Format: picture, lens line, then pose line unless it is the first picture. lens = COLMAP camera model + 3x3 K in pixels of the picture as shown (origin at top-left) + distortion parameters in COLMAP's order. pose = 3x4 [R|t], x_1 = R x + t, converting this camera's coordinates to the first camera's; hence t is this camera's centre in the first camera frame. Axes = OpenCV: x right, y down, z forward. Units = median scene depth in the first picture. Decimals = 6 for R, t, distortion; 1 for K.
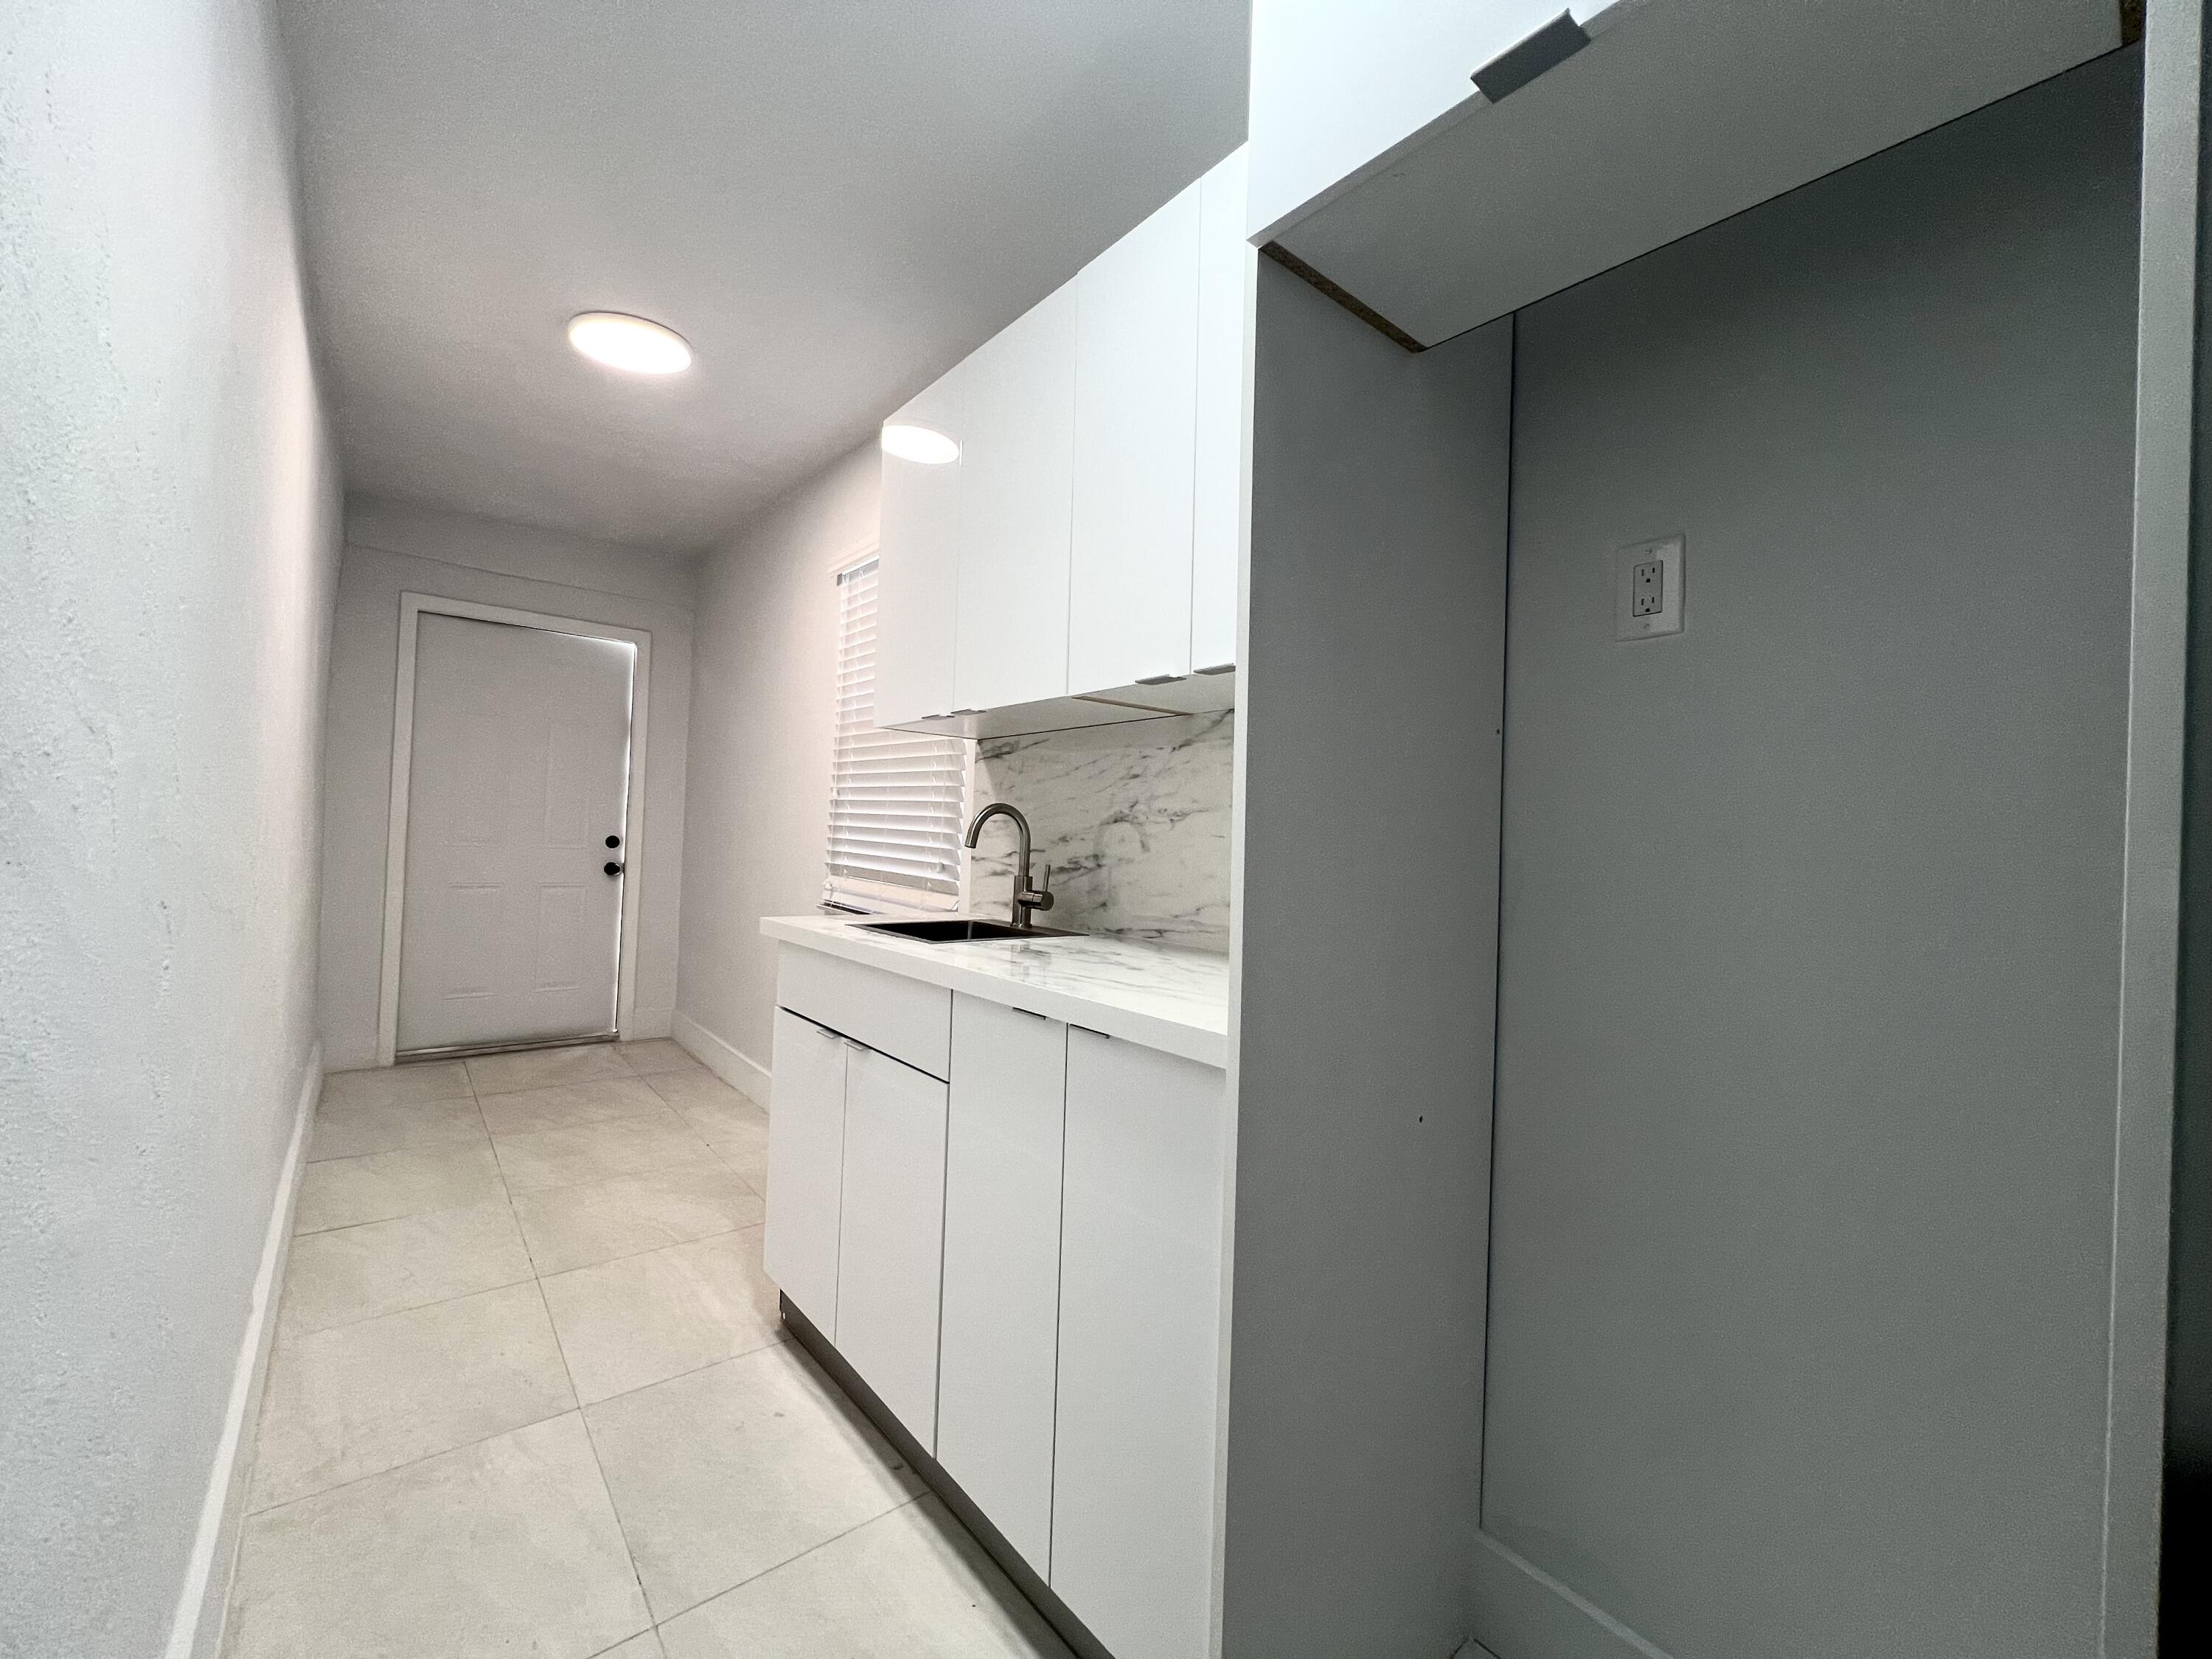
lens RADIAL K [[891.9, 0, 1106.1], [0, 891.9, 826.7], [0, 0, 1]] dist [-0.007215, -0.000124]
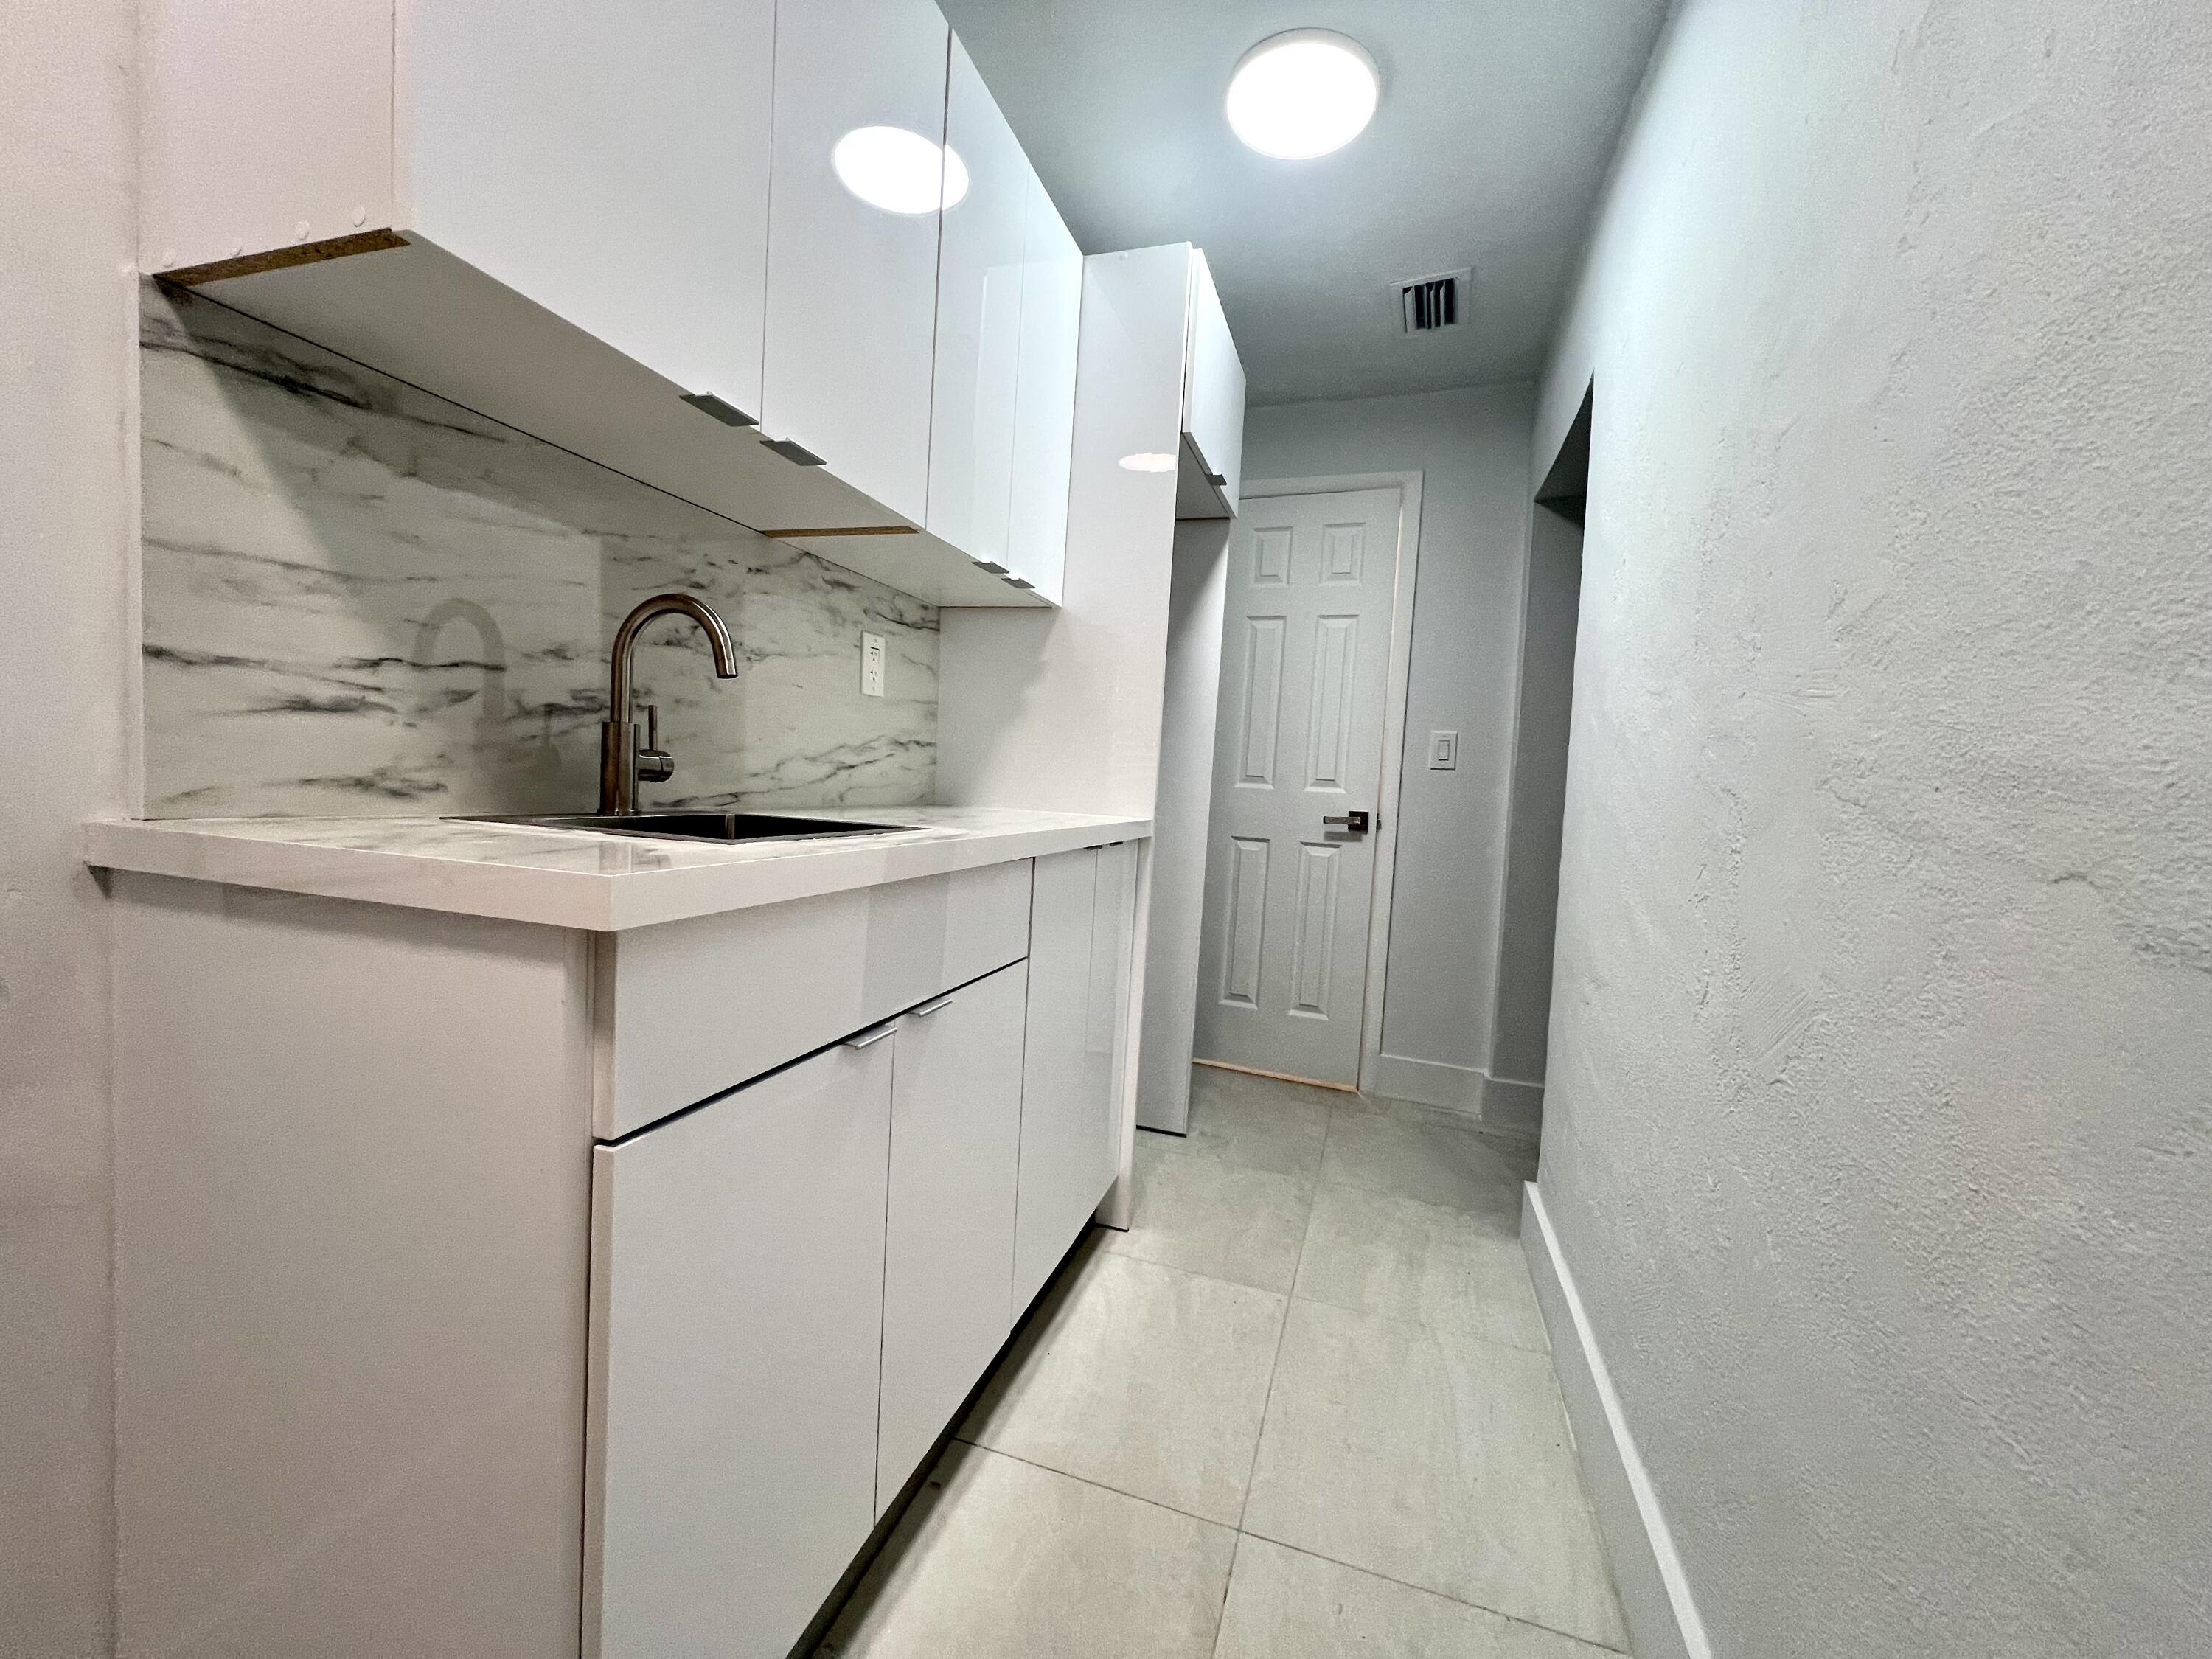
lens RADIAL K [[891.9, 0, 1096.9], [0, 891.9, 829.2], [0, 0, 1]] dist [-0.007215, -0.000124]
pose [[-0.529460, -0.109610, 0.841224, -0.806351], [-0.086829, 0.993412, 0.074790, 0.059916], [-0.843880, -0.033444, -0.535489, 1.166976]]
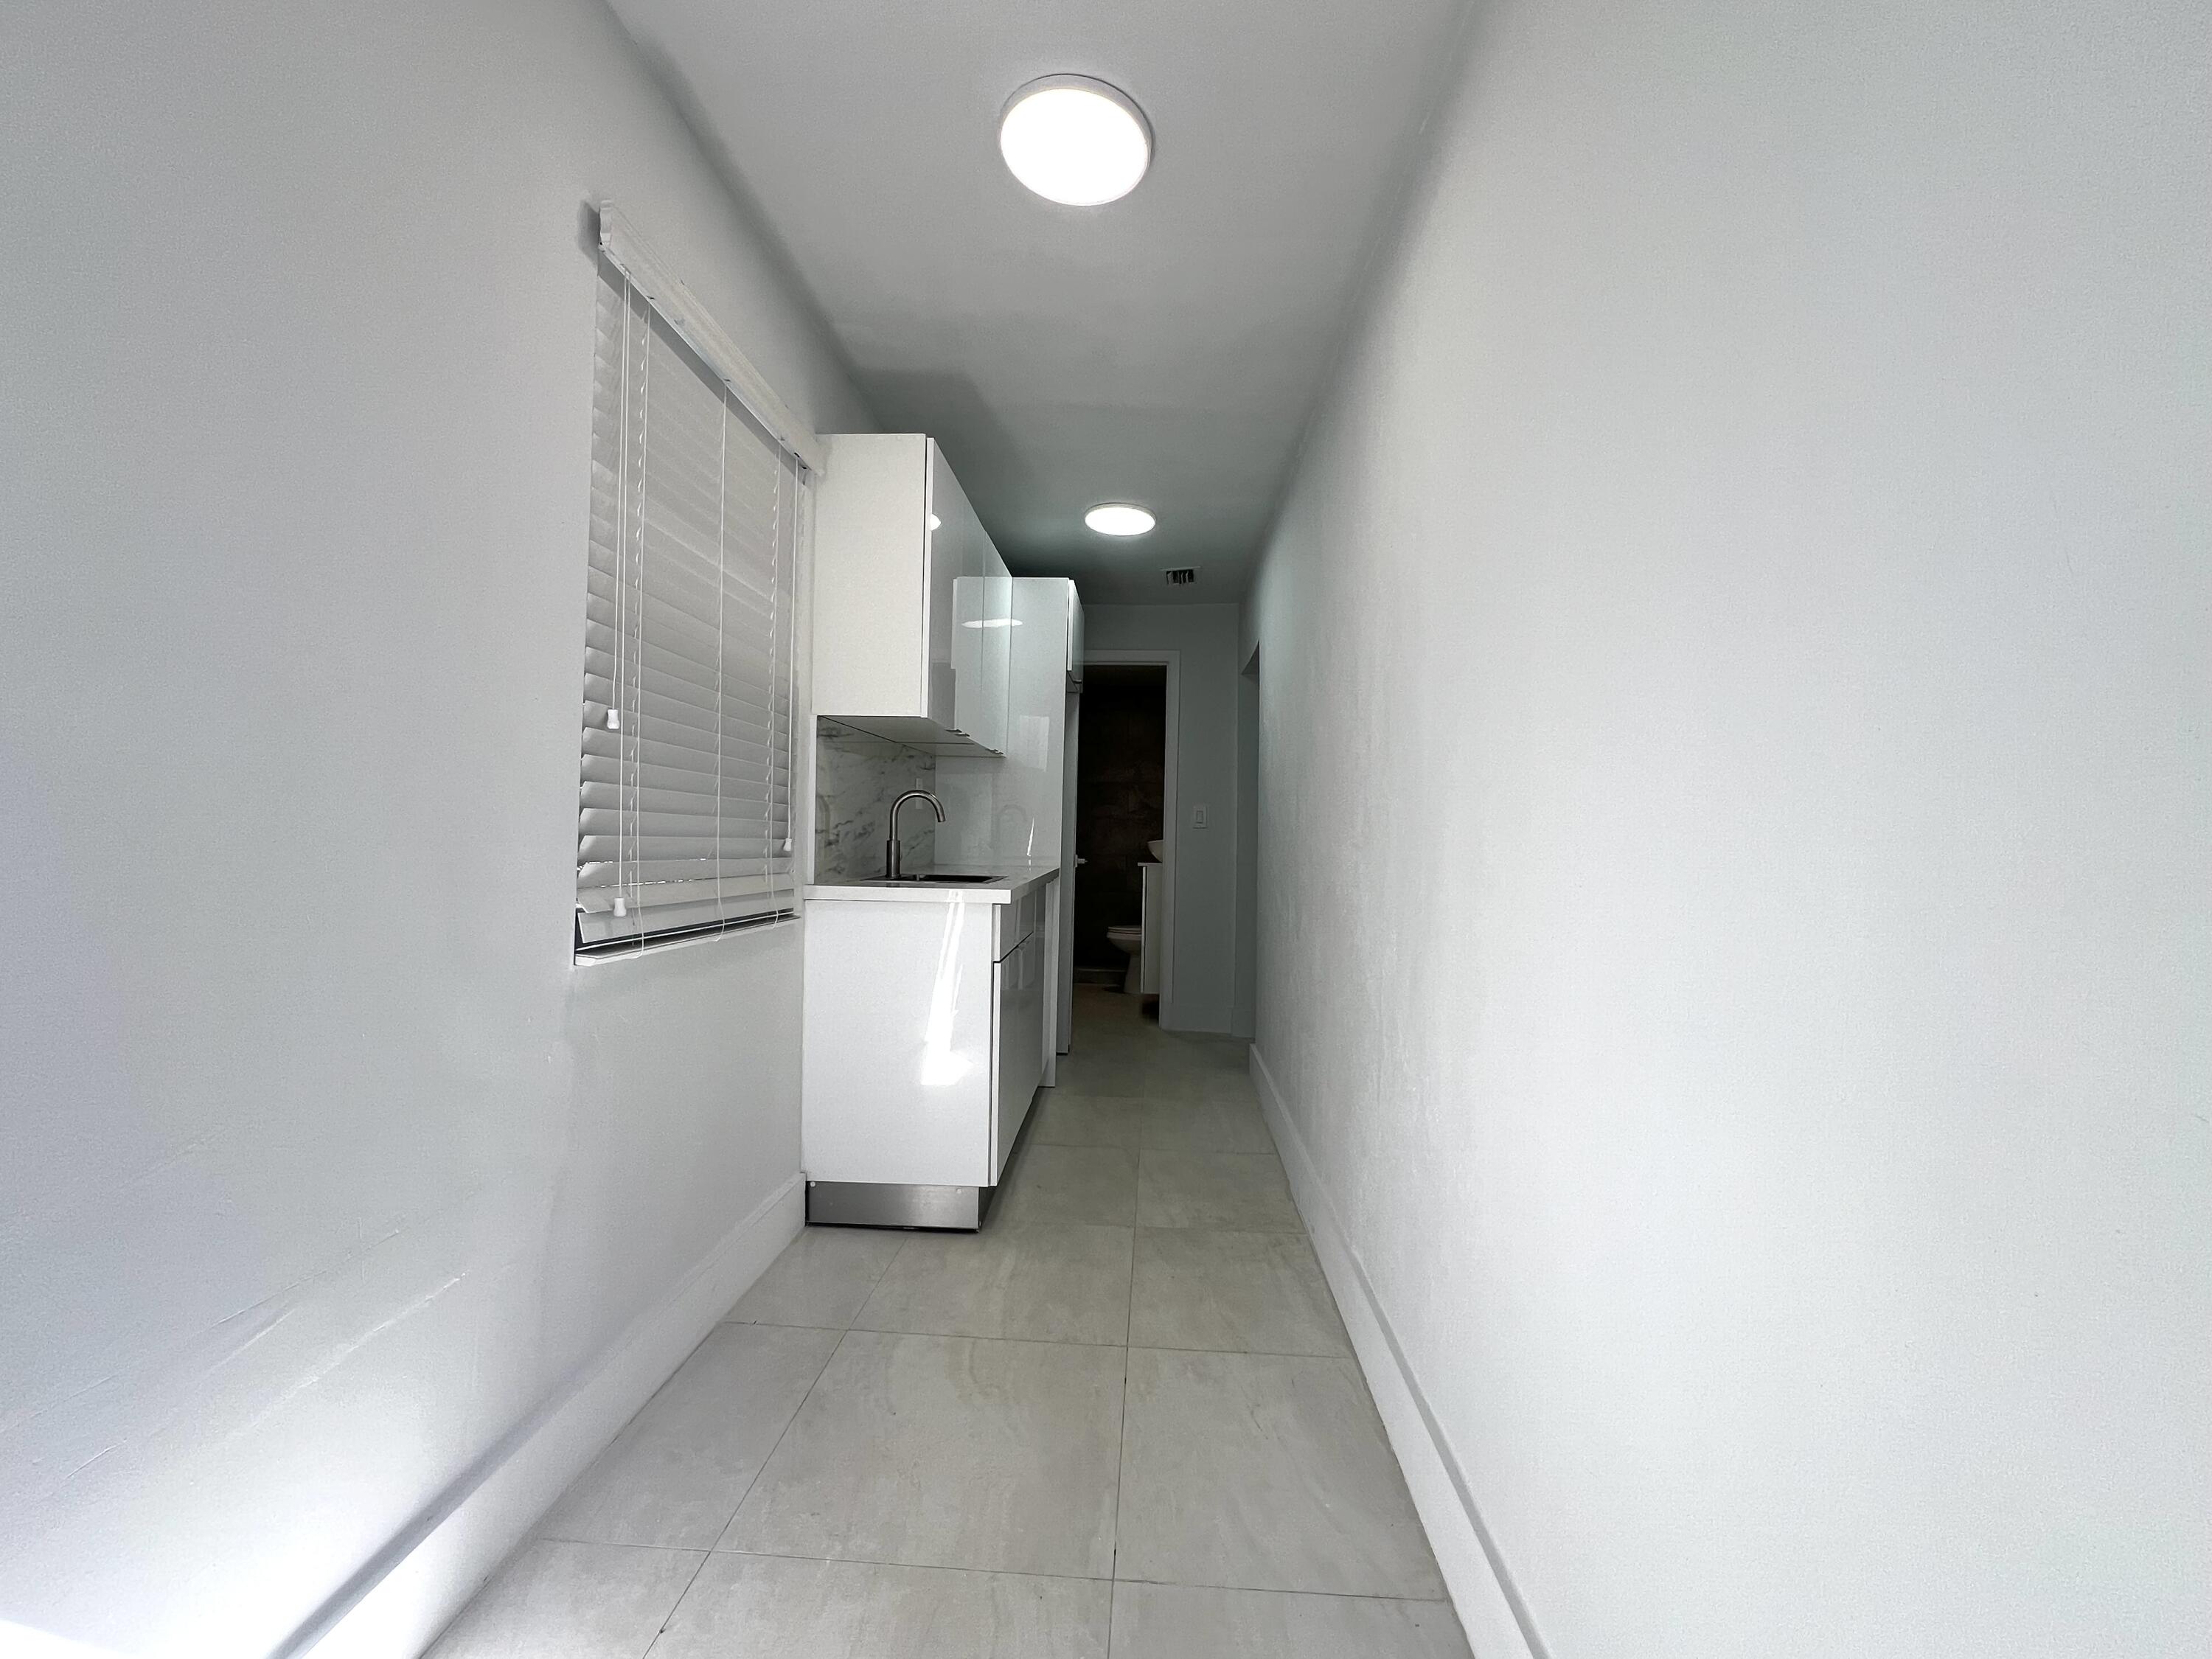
lens RADIAL K [[895.8, 0, 1109.4], [0, 895.8, 831.3], [0, 0, 1]] dist [0.001908, 0.000109]
pose [[-0.734879, -0.048190, 0.676484, -1.462584], [-0.055551, 0.998398, 0.010776, 0.002746], [-0.675920, -0.029660, -0.736378, 2.043791]]
